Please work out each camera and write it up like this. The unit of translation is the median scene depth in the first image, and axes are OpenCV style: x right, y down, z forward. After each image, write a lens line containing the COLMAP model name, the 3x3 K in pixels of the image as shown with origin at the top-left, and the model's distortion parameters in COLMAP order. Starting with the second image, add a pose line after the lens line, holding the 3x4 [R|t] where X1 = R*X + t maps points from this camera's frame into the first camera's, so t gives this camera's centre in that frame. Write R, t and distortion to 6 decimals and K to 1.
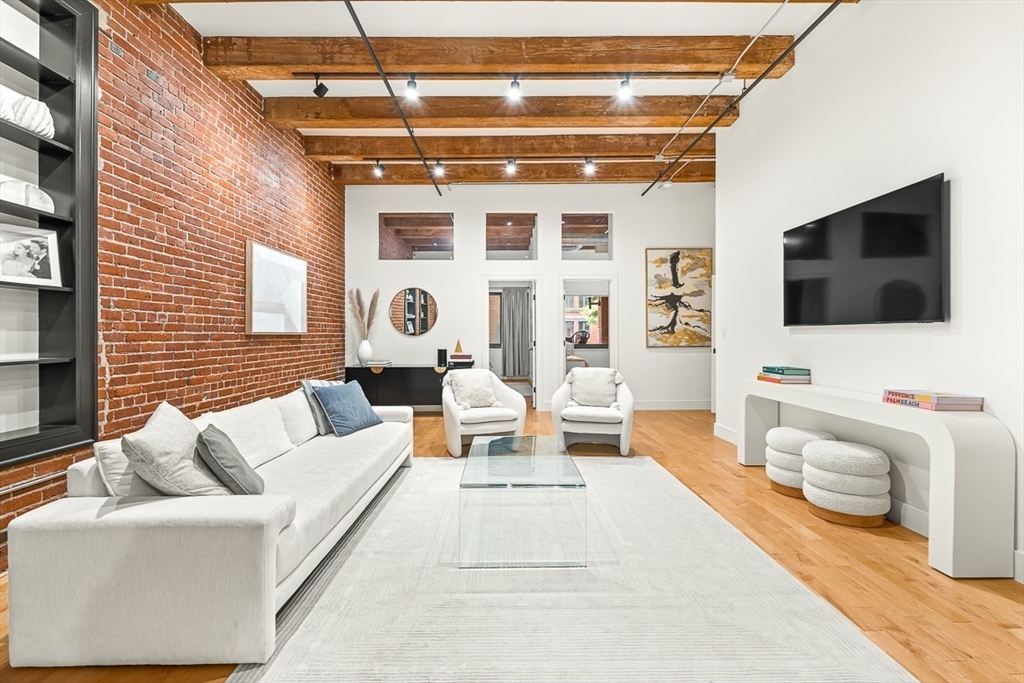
lens RADIAL K [[455.9, 0, 511.3], [0, 455.9, 337.5], [0, 0, 1]] dist [-0.002038, 0.000167]
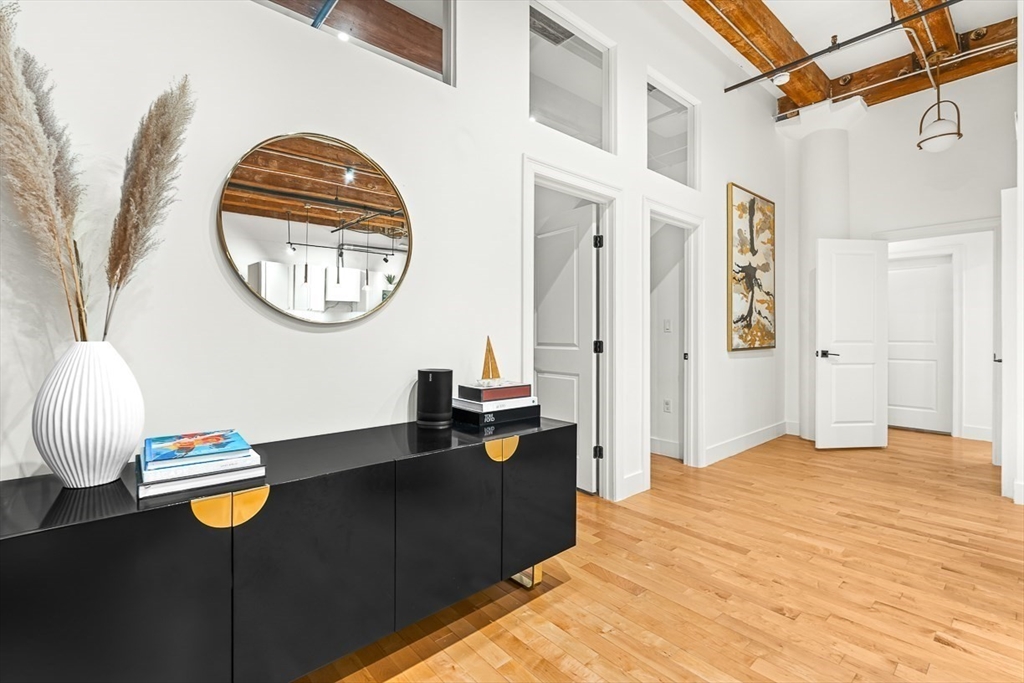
lens RADIAL K [[455.9, 0, 509.3], [0, 455.9, 334.7], [0, 0, 1]] dist [-0.002038, 0.000167]
pose [[0.760393, 0.002869, 0.649457, -0.537975], [0.001508, 0.999980, -0.006183, 0.008052], [-0.649462, 0.005681, 0.760373, 1.307662]]
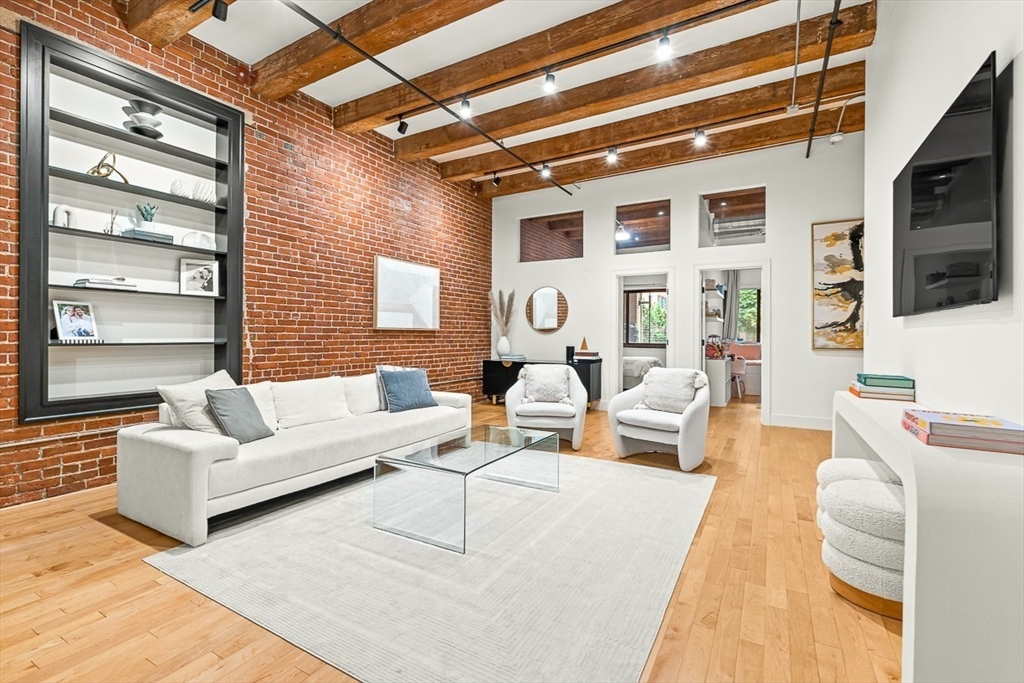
lens RADIAL K [[455.9, 0, 511.9], [0, 455.9, 336.8], [0, 0, 1]] dist [-0.002038, 0.000167]
pose [[0.861355, 0.009323, -0.507918, 0.442916], [-0.011309, 0.999936, -0.000825, 0.012093], [0.507877, 0.006455, 0.861405, 0.104322]]
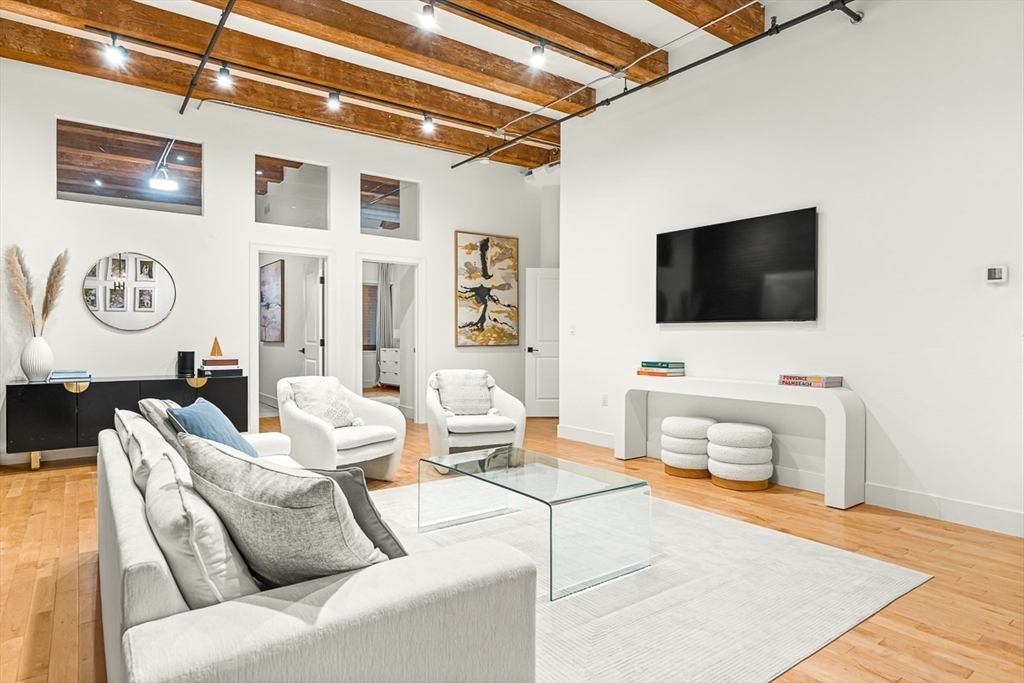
lens RADIAL K [[582.4, 0, 510.5], [0, 582.4, 341.5], [0, 0, 1]] dist [0.000356, 0.002187]
pose [[0.808783, -0.000845, 0.588107, -0.466173], [-0.002128, 0.999988, 0.004362, 0.012553], [-0.588103, -0.004779, 0.808772, 0.100518]]
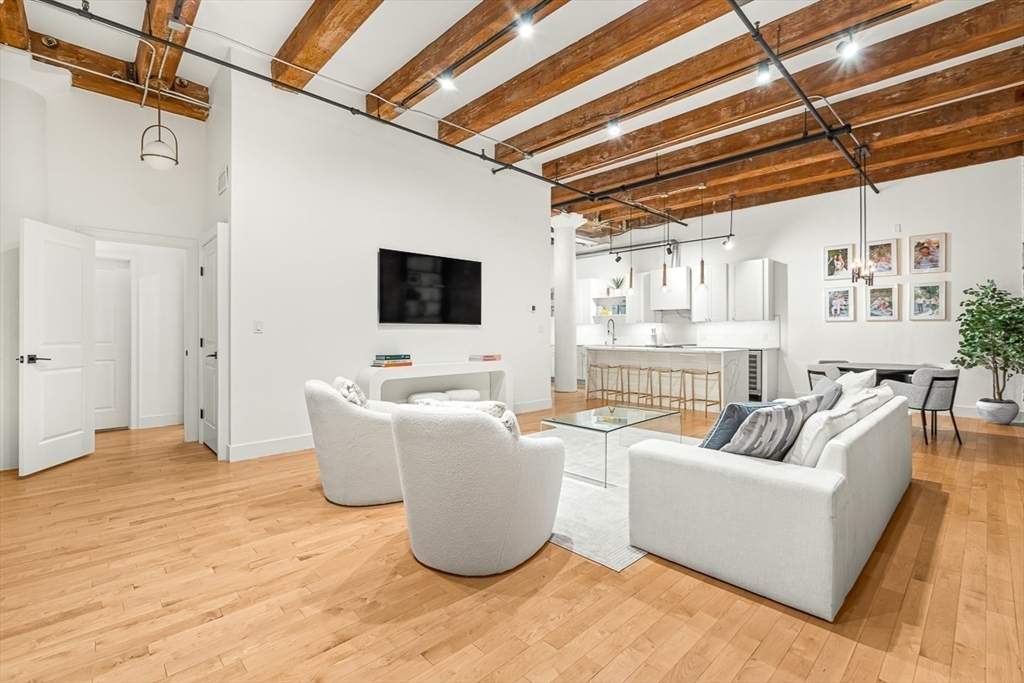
lens RADIAL K [[455.9, 0, 514.7], [0, 455.9, 334.3], [0, 0, 1]] dist [-0.002038, 0.000167]
pose [[-0.683725, 0.003439, 0.729732, -0.566693], [0.009509, 0.999946, 0.004197, 0.004615], [-0.729678, 0.009809, -0.683720, 1.563303]]
